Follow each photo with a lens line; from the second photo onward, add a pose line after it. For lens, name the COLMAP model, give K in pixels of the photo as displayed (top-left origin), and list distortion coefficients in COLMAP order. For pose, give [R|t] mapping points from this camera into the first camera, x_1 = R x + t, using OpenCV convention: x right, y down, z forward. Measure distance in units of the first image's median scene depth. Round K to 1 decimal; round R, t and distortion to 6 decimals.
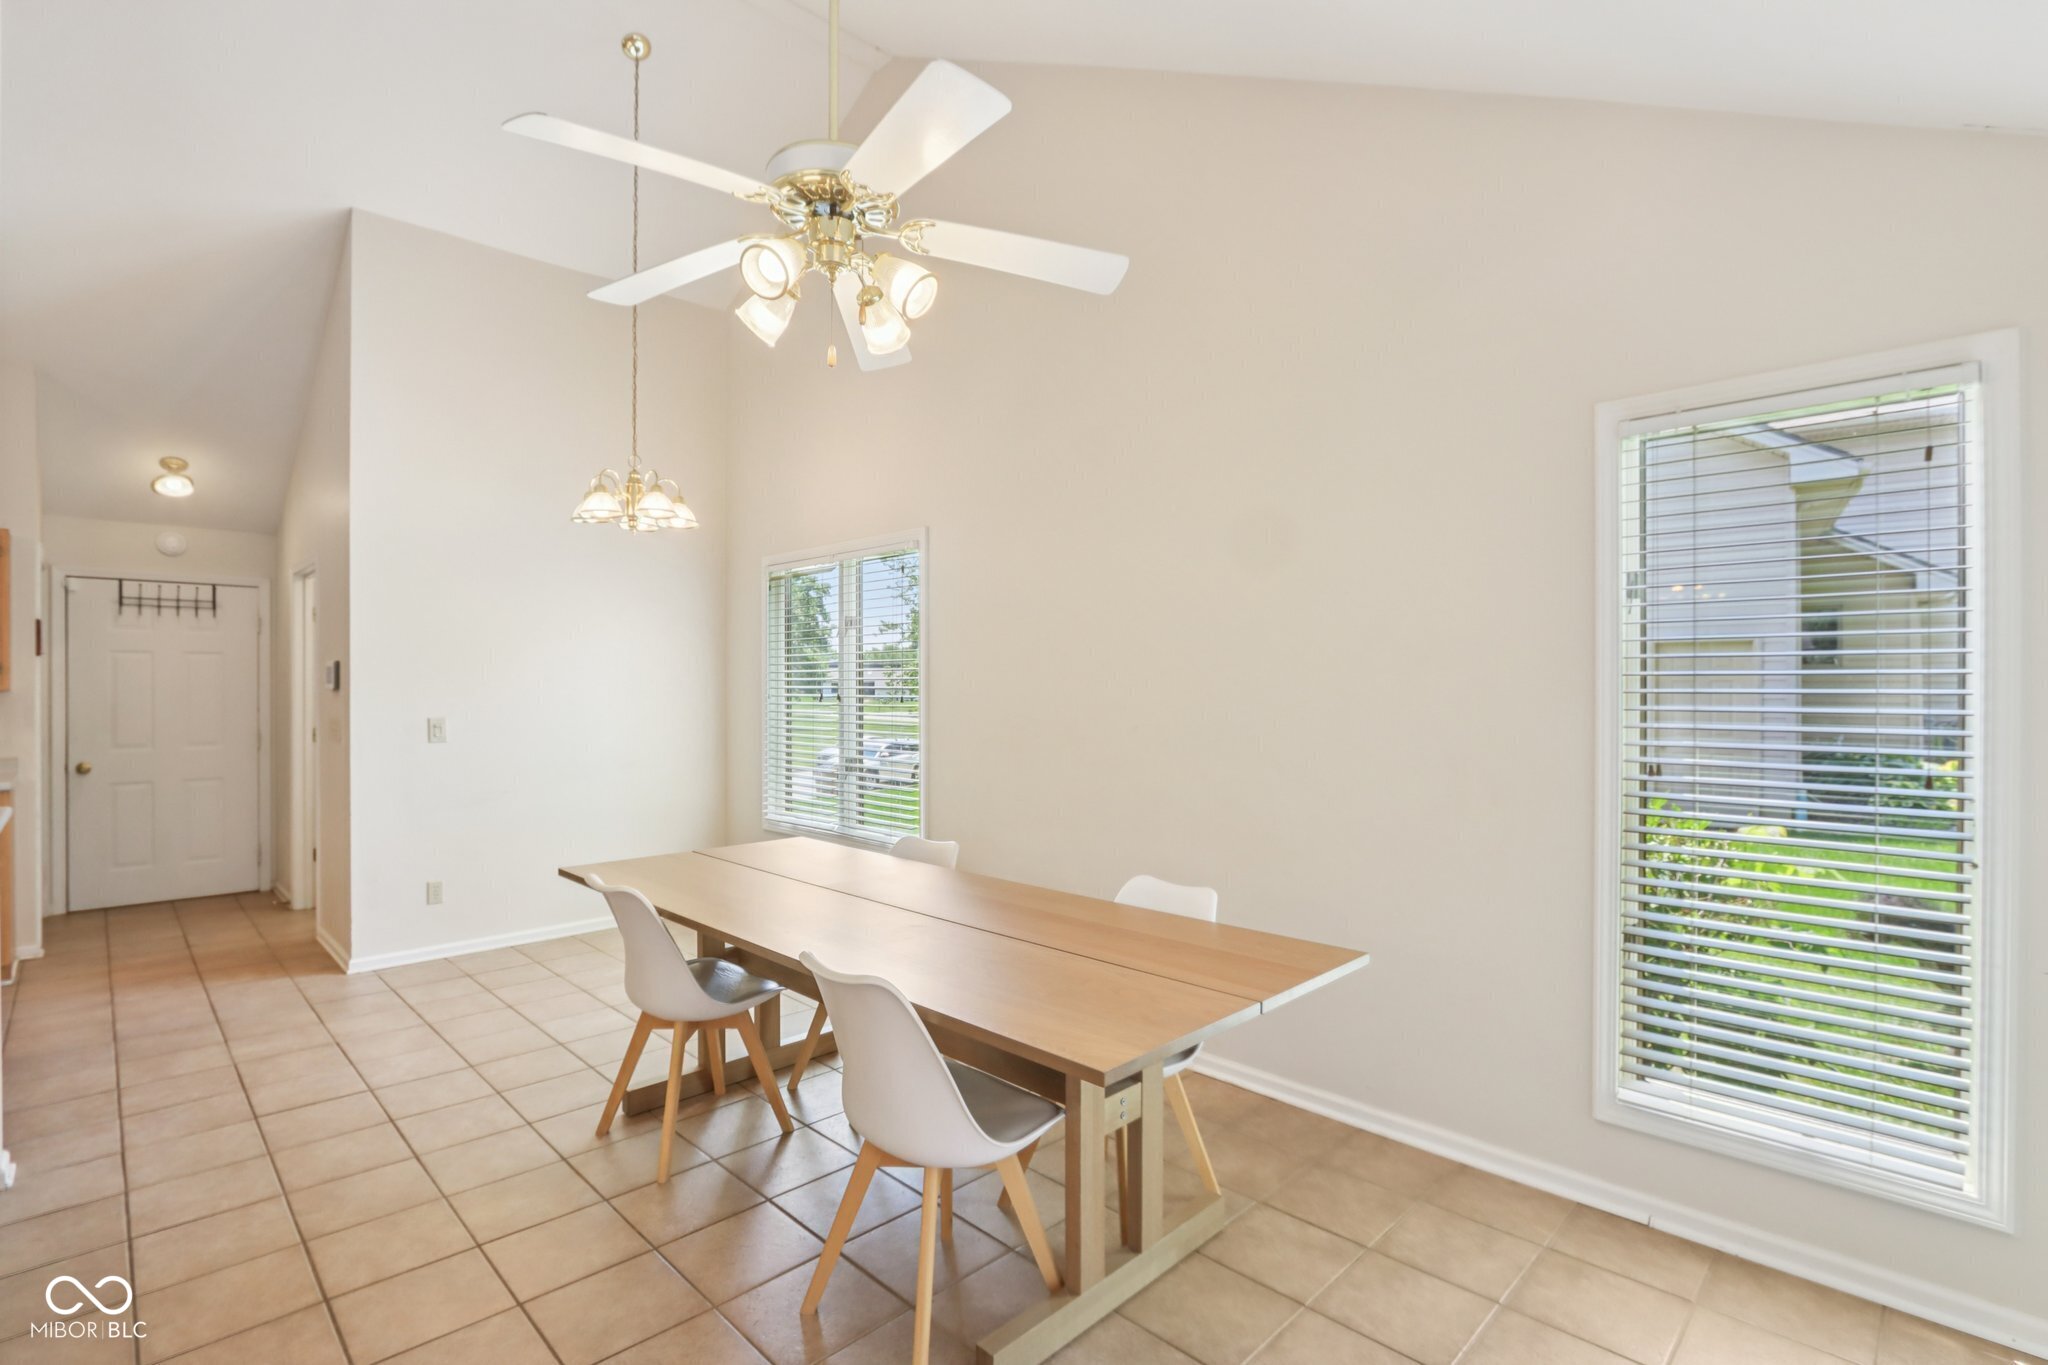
lens RADIAL K [[949.4, 0, 1024.0], [0, 949.4, 682.5], [0, 0, 1]] dist [-0.042477, -0.000091]
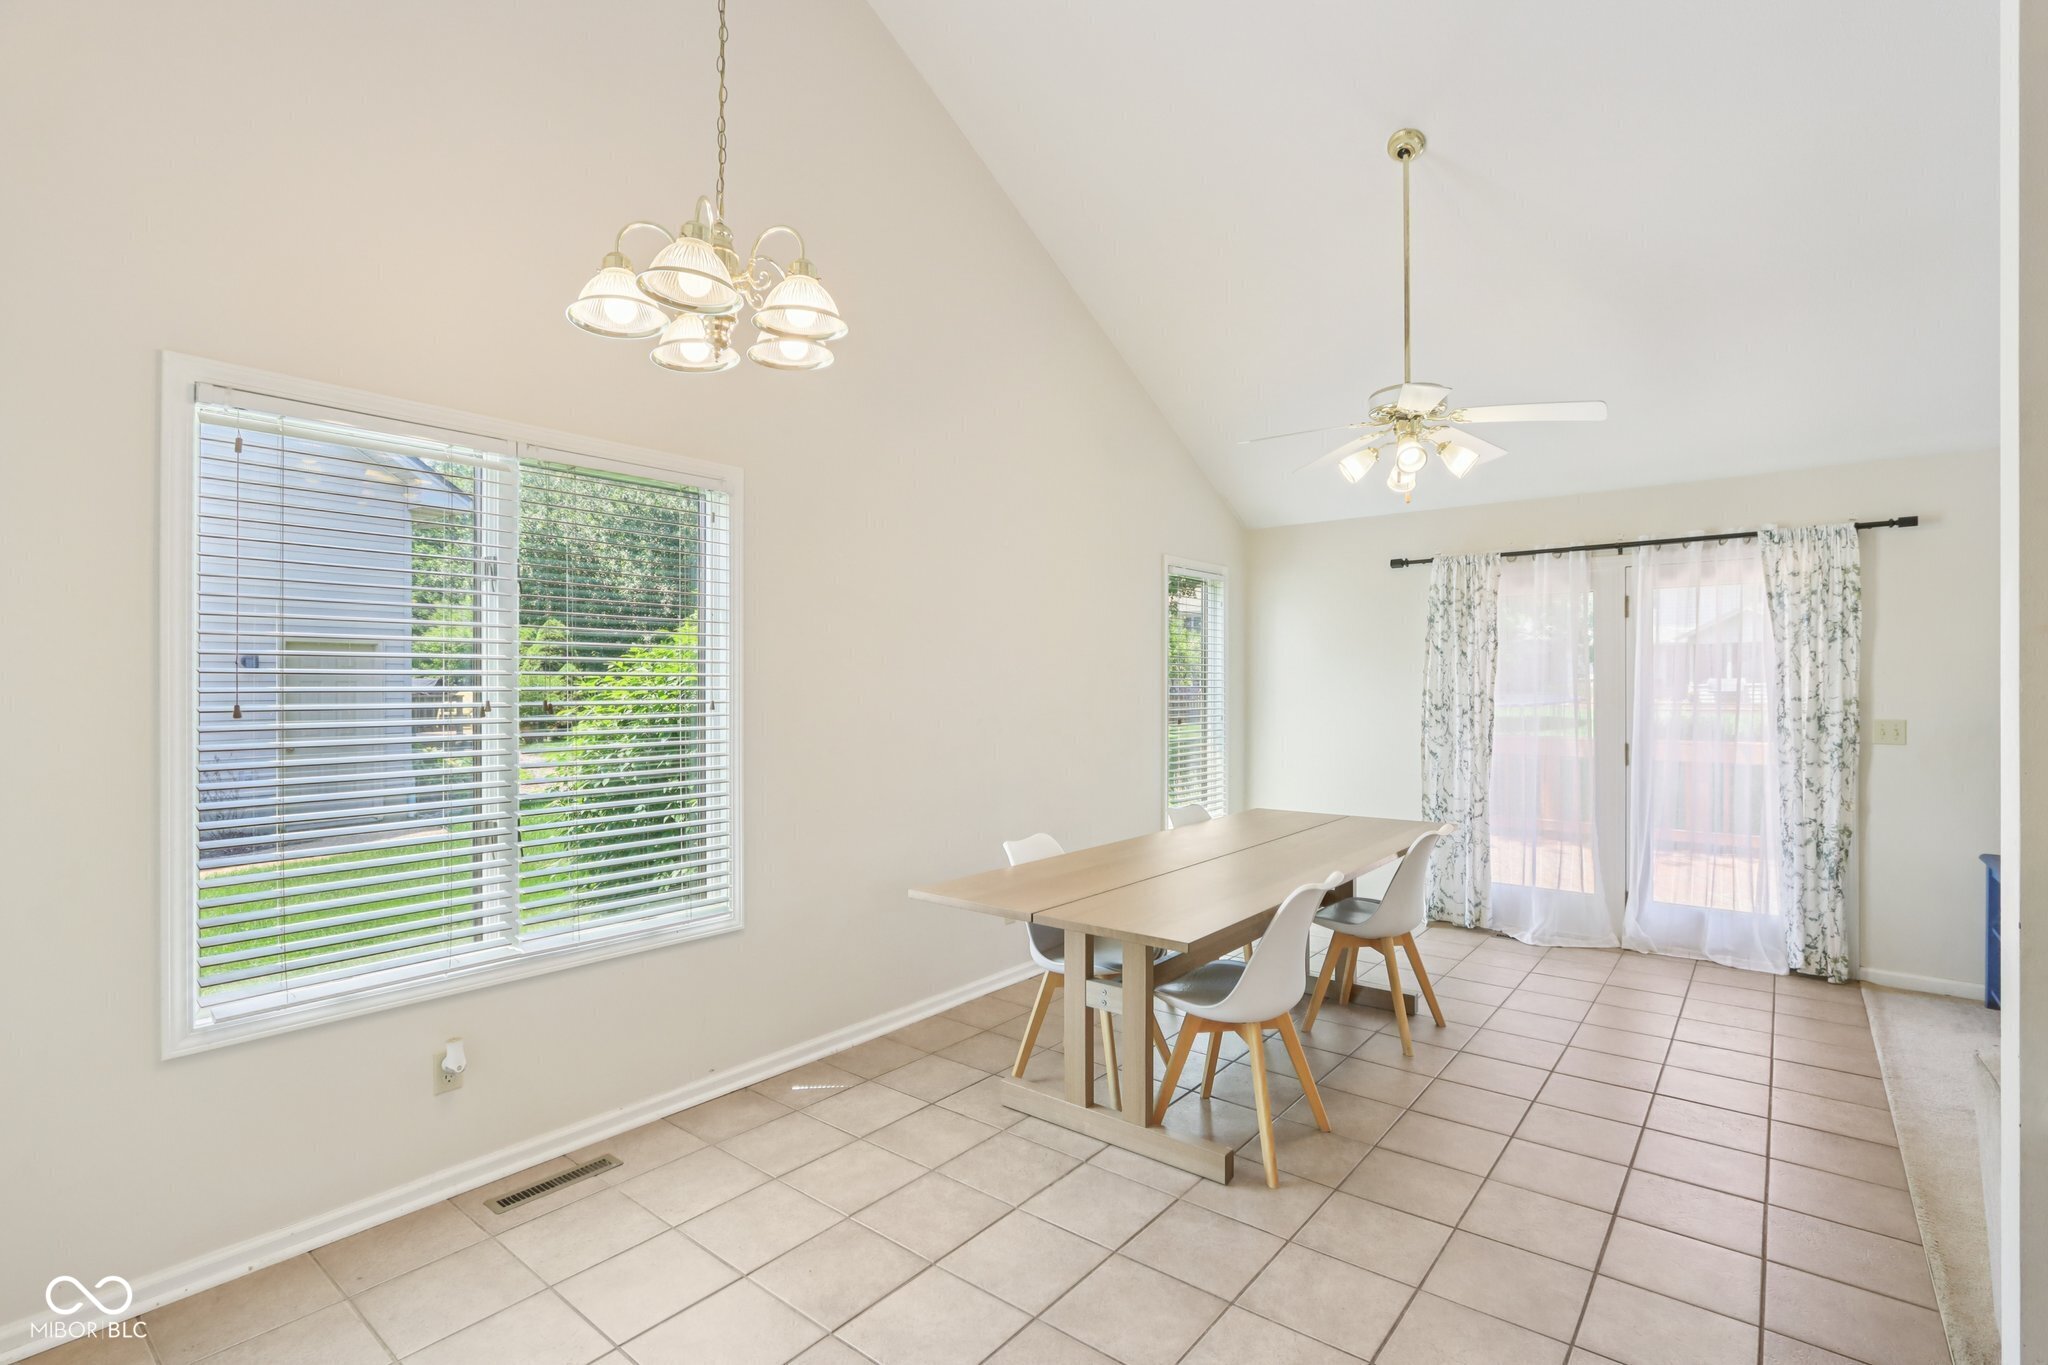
lens RADIAL K [[947.4, 0, 1028.0], [0, 947.4, 680.7], [0, 0, 1]] dist [-0.009890, -0.000054]
pose [[-0.108483, 0.002510, 0.994095, -0.775399], [-0.006210, 0.999976, -0.003203, -0.003192], [-0.994079, -0.006521, -0.108465, 0.771288]]
